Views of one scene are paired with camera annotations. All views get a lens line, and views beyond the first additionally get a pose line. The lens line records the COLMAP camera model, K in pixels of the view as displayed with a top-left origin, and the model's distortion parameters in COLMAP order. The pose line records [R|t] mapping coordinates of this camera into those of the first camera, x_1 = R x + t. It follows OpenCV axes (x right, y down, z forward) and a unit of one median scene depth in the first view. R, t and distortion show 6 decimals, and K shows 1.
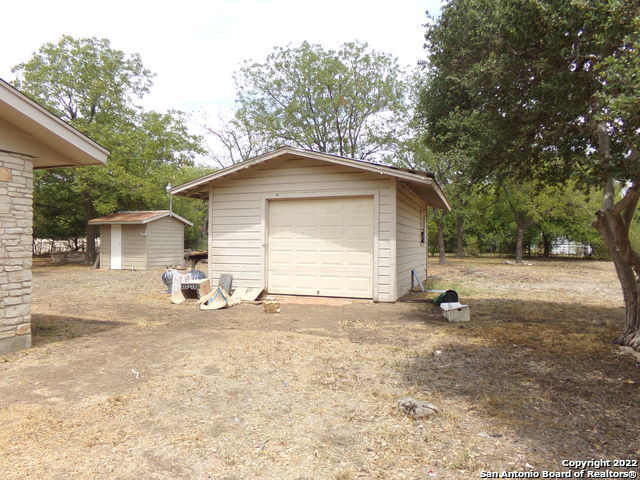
lens RADIAL K [[456.6, 0, 320.0], [0, 456.6, 240.0], [0, 0, 1]] dist [-0.080508, 0.000422]
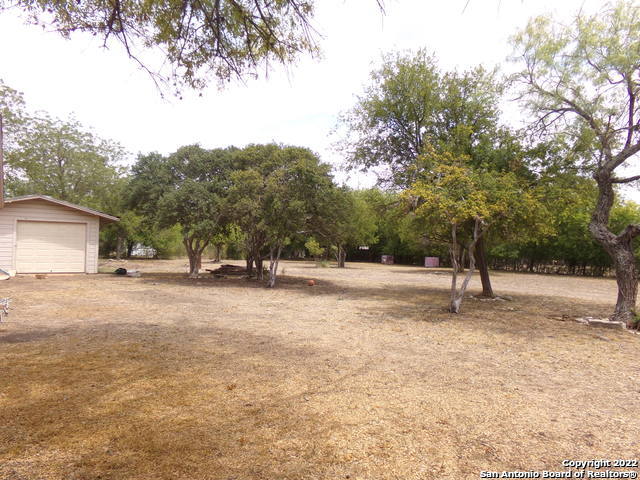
lens RADIAL K [[456.6, 0, 320.0], [0, 456.6, 240.0], [0, 0, 1]] dist [-0.080508, 0.000422]
pose [[0.600256, 0.027063, 0.799350, -0.772045], [-0.019647, 0.999625, -0.019090, -0.002073], [-0.799566, -0.004246, 0.600563, -0.960984]]
